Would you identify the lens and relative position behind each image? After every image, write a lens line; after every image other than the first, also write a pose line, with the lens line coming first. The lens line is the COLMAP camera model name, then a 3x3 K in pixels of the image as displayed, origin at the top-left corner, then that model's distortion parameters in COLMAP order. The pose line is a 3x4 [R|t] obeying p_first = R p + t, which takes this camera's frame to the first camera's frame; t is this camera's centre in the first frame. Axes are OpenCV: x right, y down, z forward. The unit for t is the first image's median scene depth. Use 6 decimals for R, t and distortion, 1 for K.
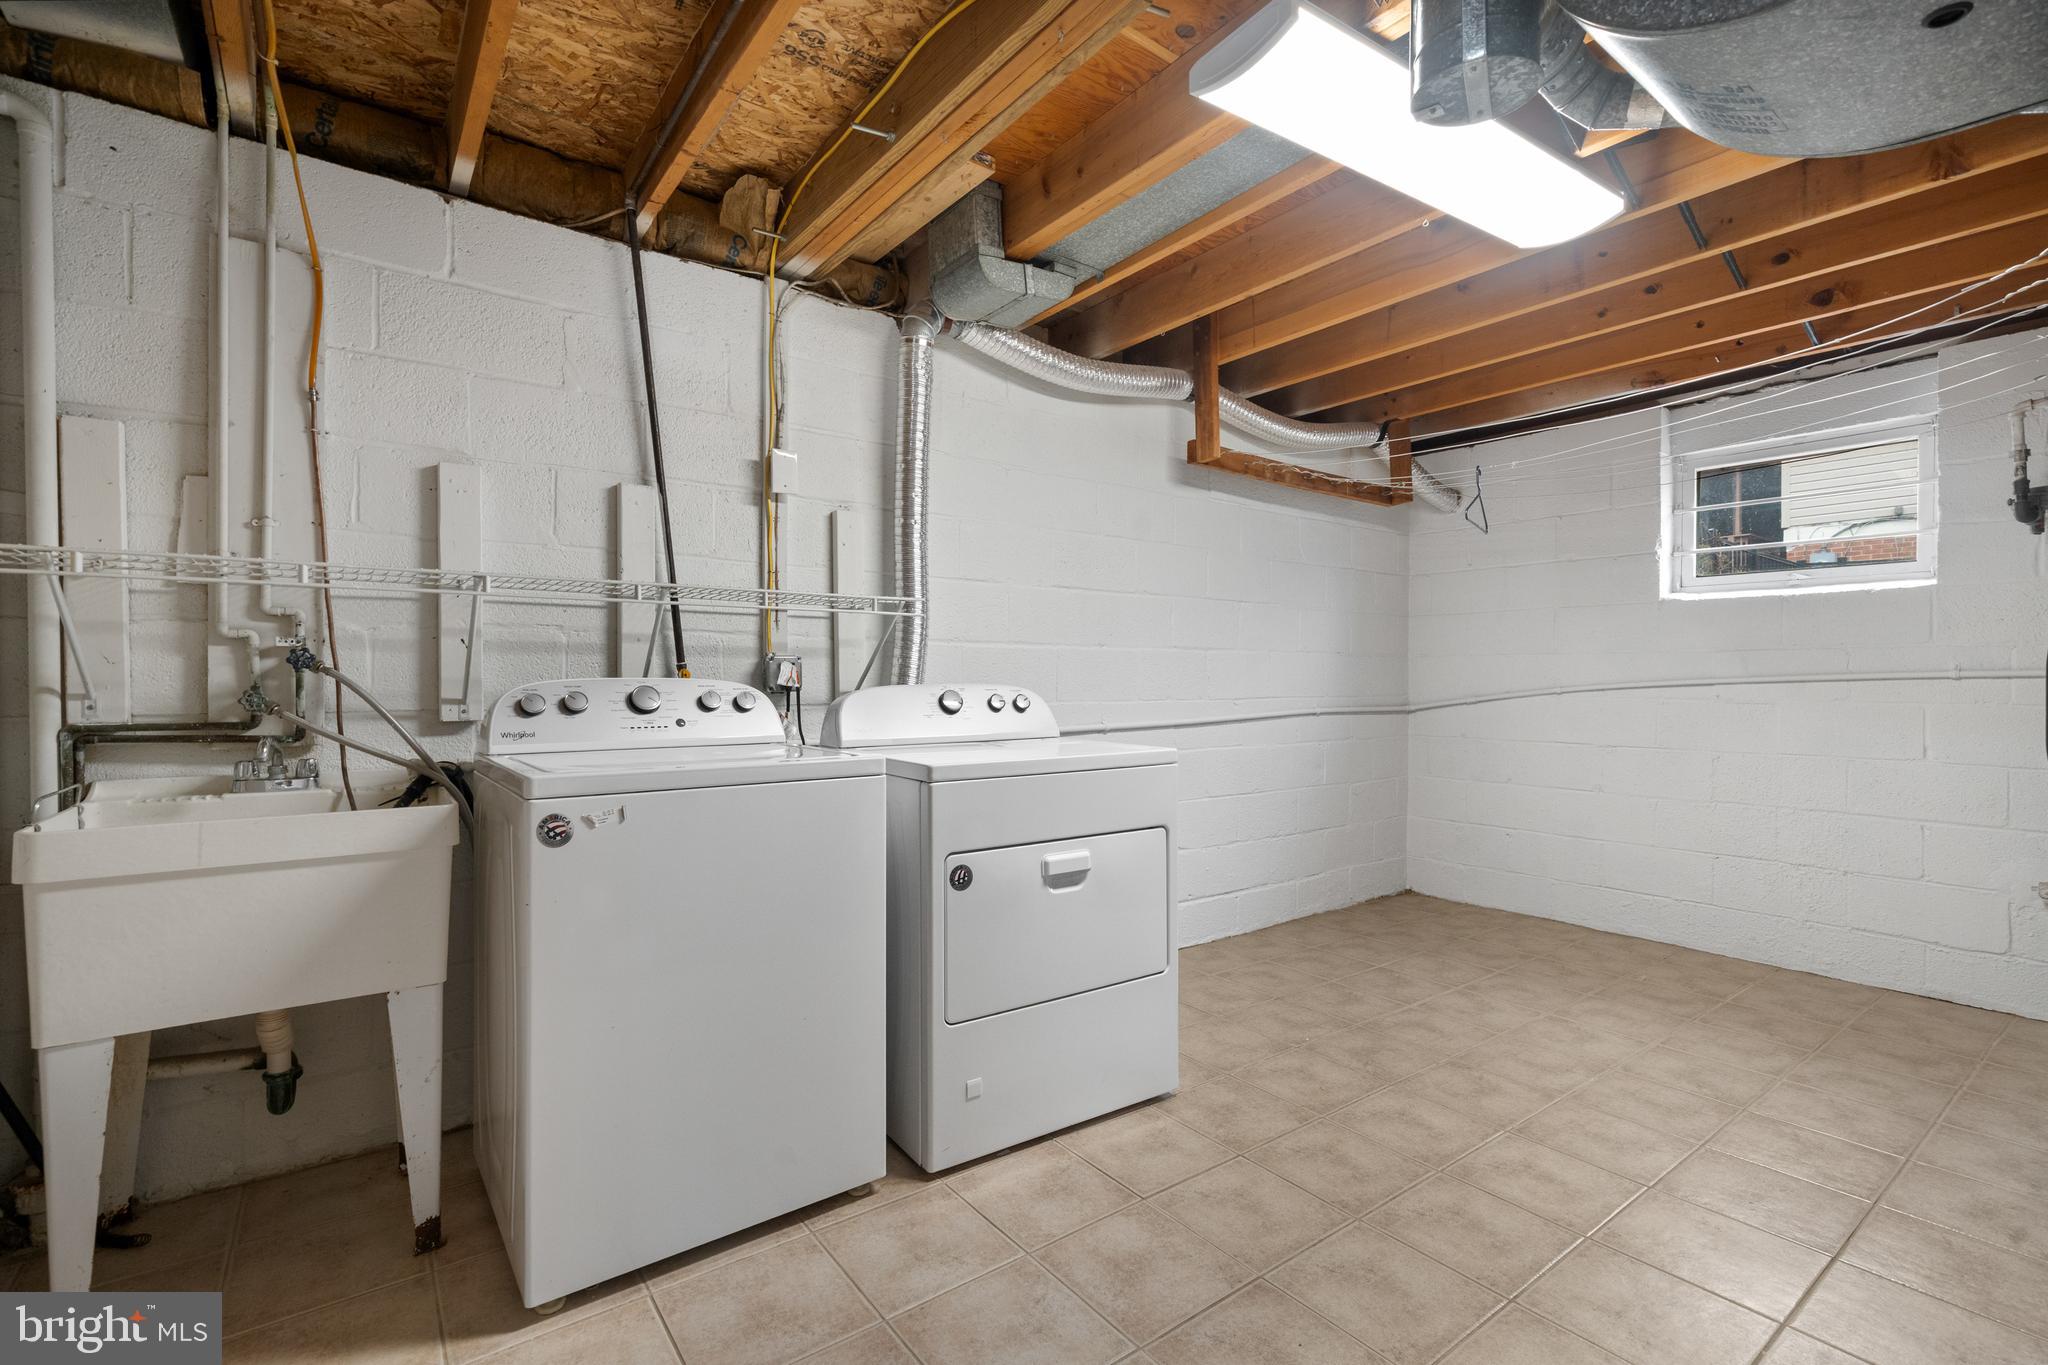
lens RADIAL K [[919.9, 0, 1023.7], [0, 919.9, 703.6], [0, 0, 1]] dist [-0.000474, 0.000091]
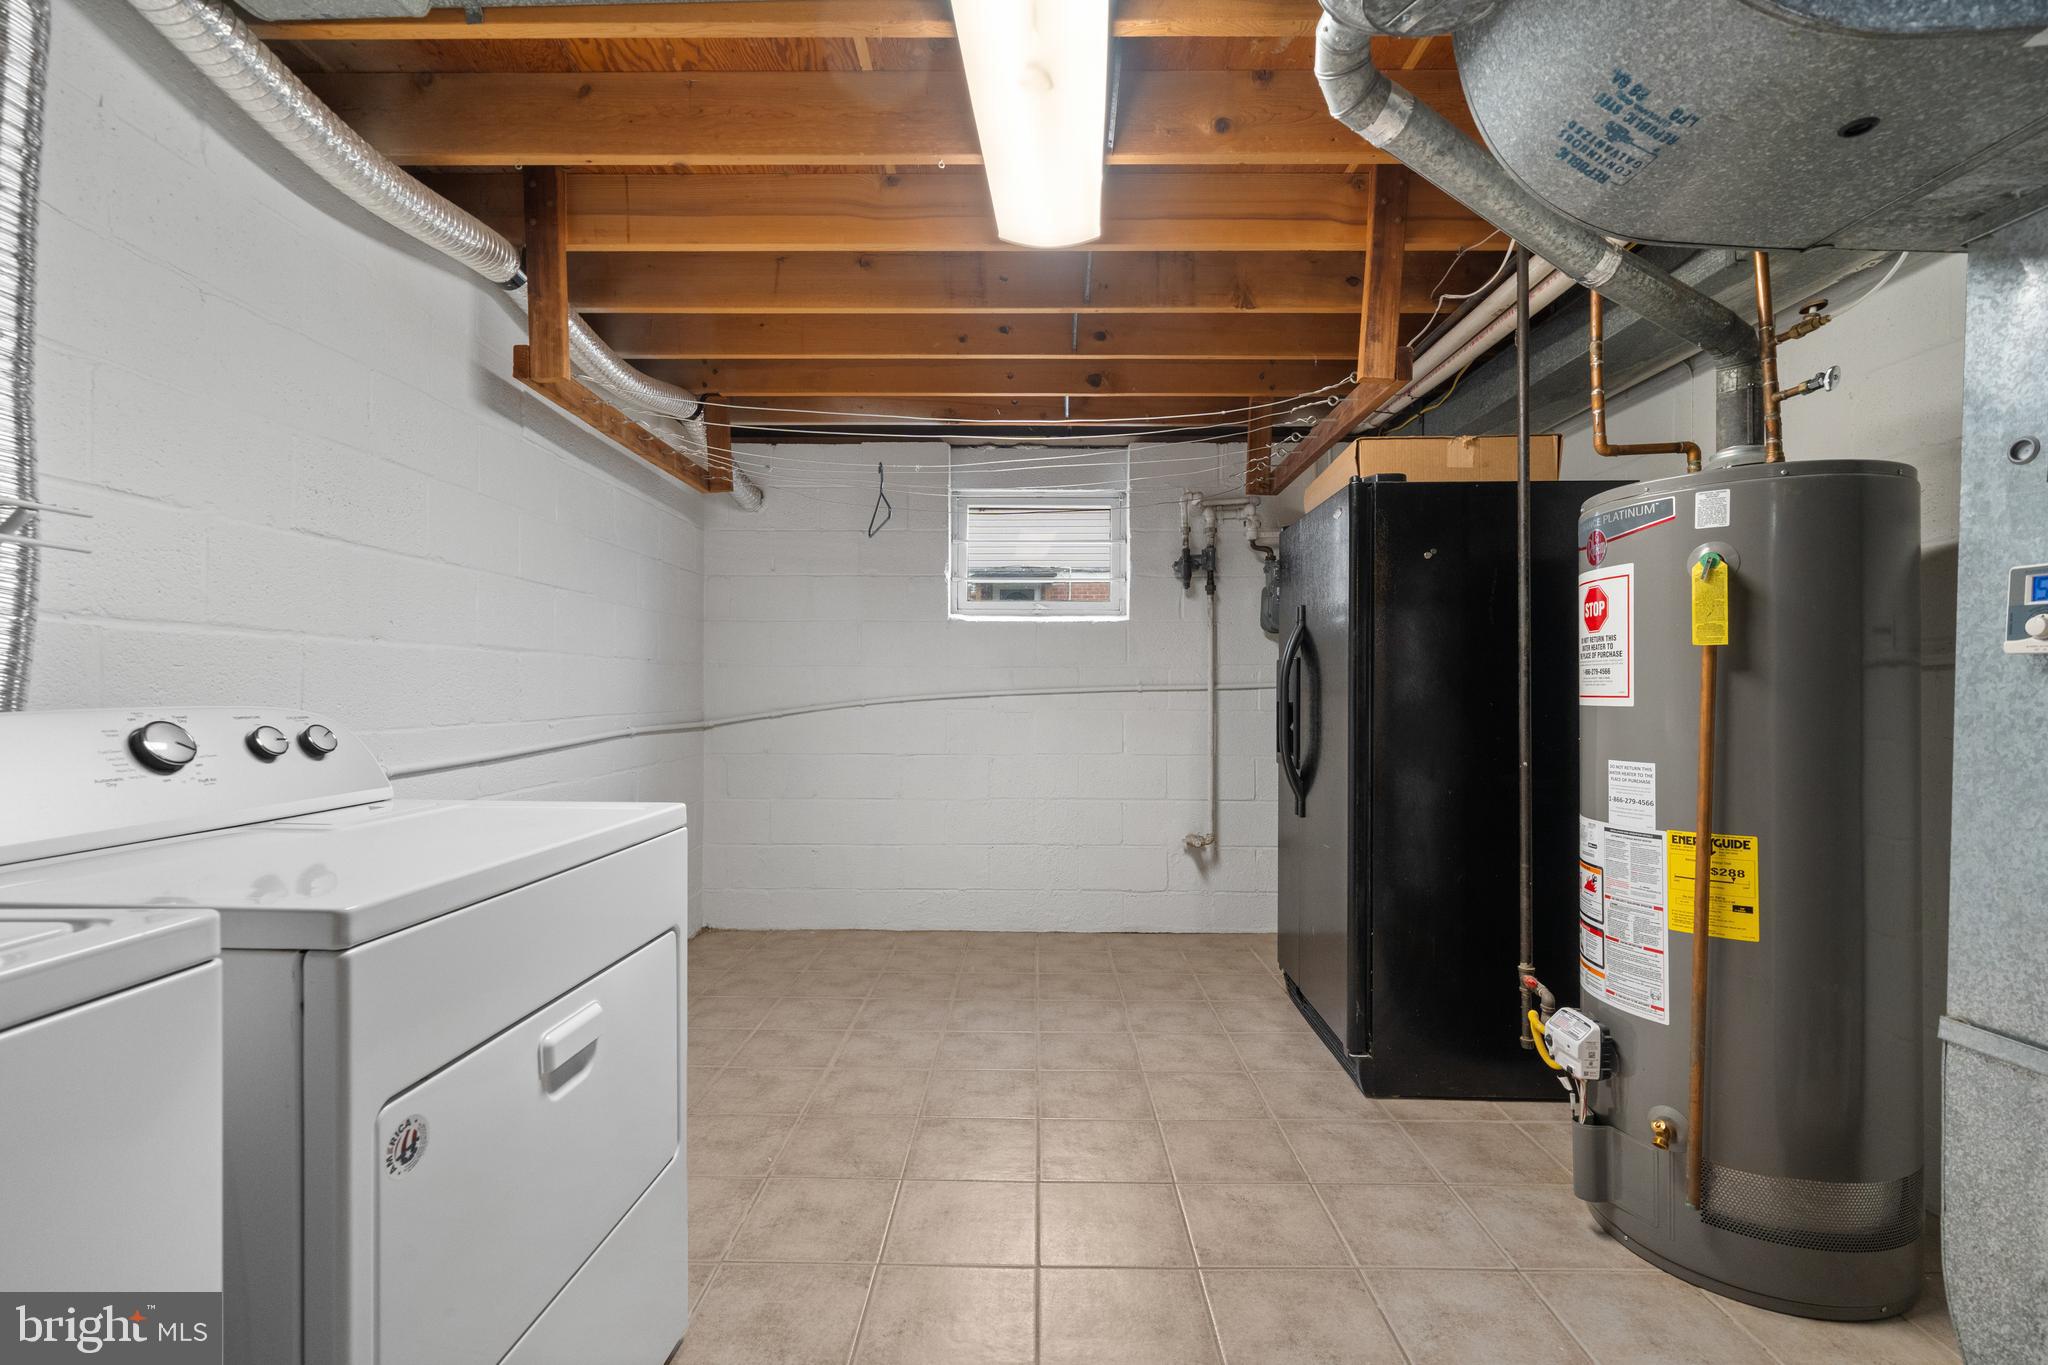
lens RADIAL K [[919.9, 0, 1023.7], [0, 919.9, 703.6], [0, 0, 1]] dist [-0.000474, 0.000091]
pose [[0.604781, -0.011975, 0.796302, -0.155663], [0.020415, 0.999791, -0.000469, -0.011897], [-0.796130, 0.016540, 0.604899, 0.320552]]
